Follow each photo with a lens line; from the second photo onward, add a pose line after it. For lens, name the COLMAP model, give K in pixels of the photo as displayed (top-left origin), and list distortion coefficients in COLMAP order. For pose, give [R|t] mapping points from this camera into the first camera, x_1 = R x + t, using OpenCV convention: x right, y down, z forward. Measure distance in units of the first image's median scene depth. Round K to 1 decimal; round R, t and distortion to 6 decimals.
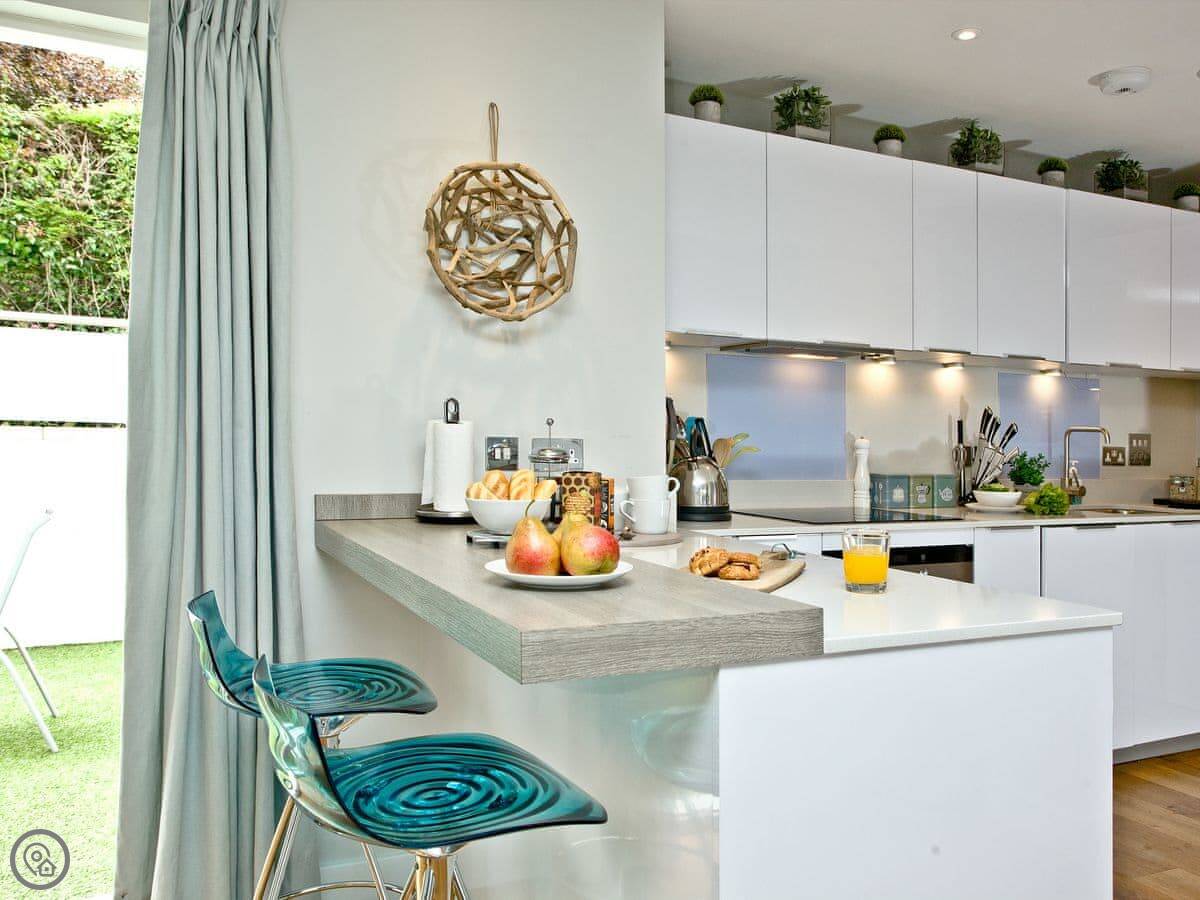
lens RADIAL K [[989.4, 0, 593.4], [0, 989.4, 455.5], [0, 0, 1]] dist [0.002622, 0.021361]
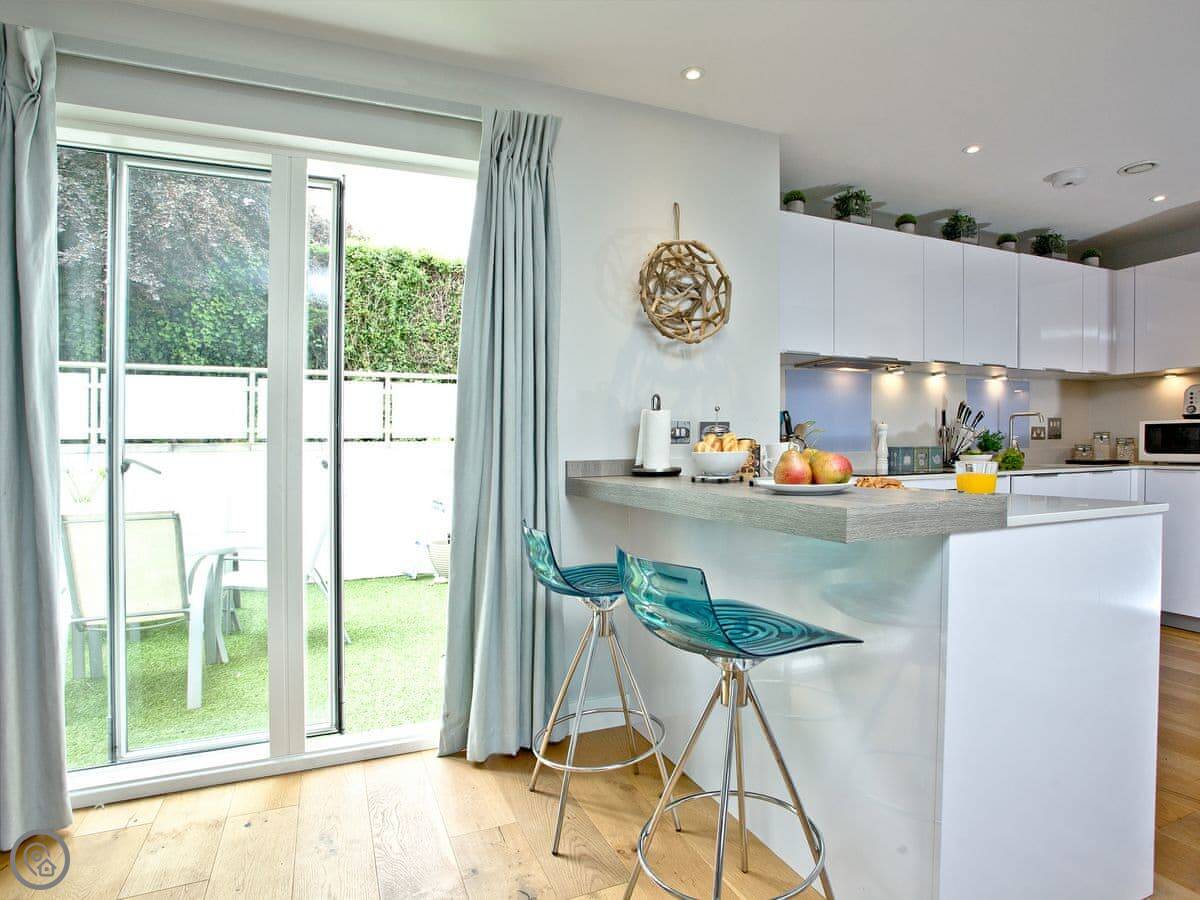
lens RADIAL K [[648.1, 0, 596.6], [0, 648.1, 453.3], [0, 0, 1]] dist [-0.026993, 0.000670]
pose [[0.998435, -0.032994, -0.045161, -0.180978], [0.032359, 0.999368, -0.014734, 0.042339], [0.045619, 0.013250, 0.998871, -0.005115]]
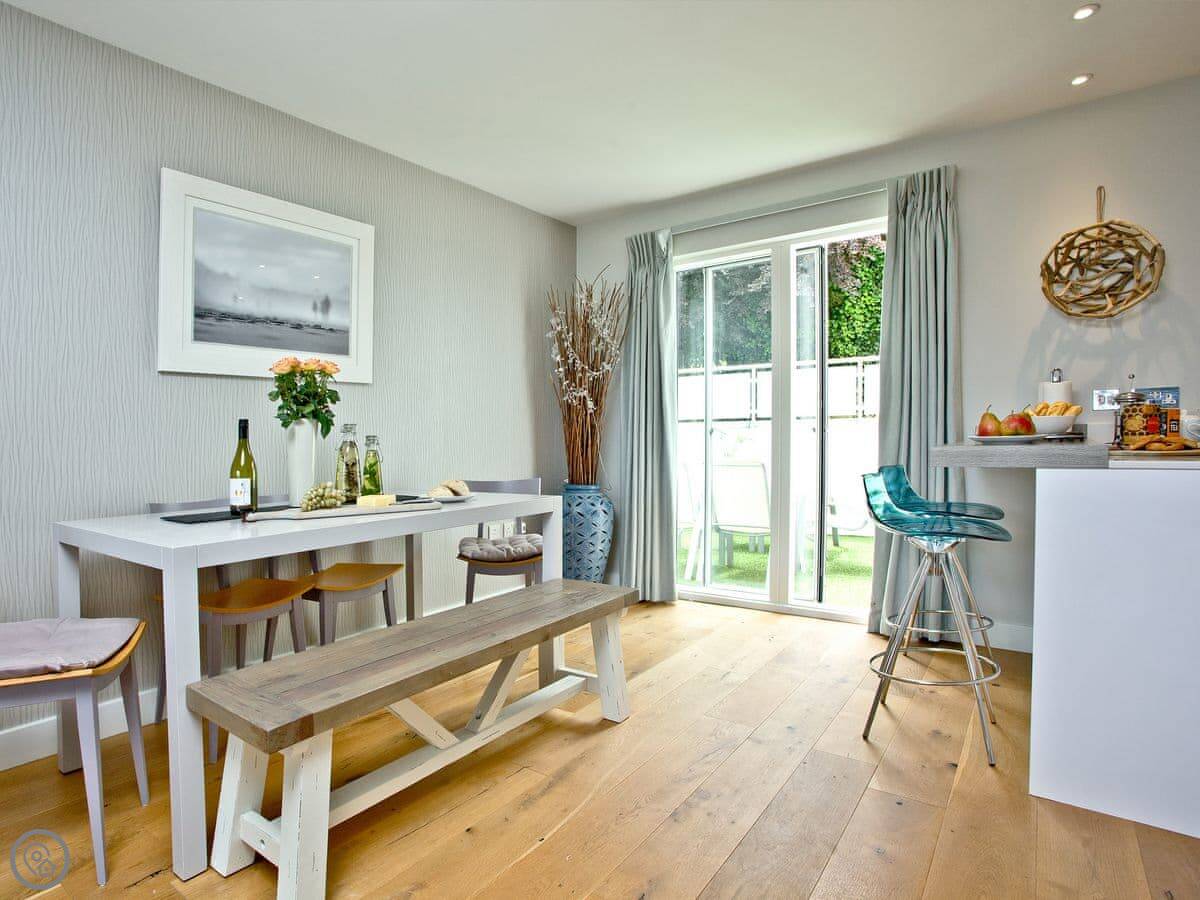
lens RADIAL K [[648.1, 0, 554.3], [0, 648.1, 450.2], [0, 0, 1]] dist [-0.026993, 0.000670]
pose [[0.459160, -0.011147, -0.888283, 0.394487], [0.011955, 0.999908, -0.006368, 0.072730], [0.888273, -0.007695, 0.459252, -0.272500]]
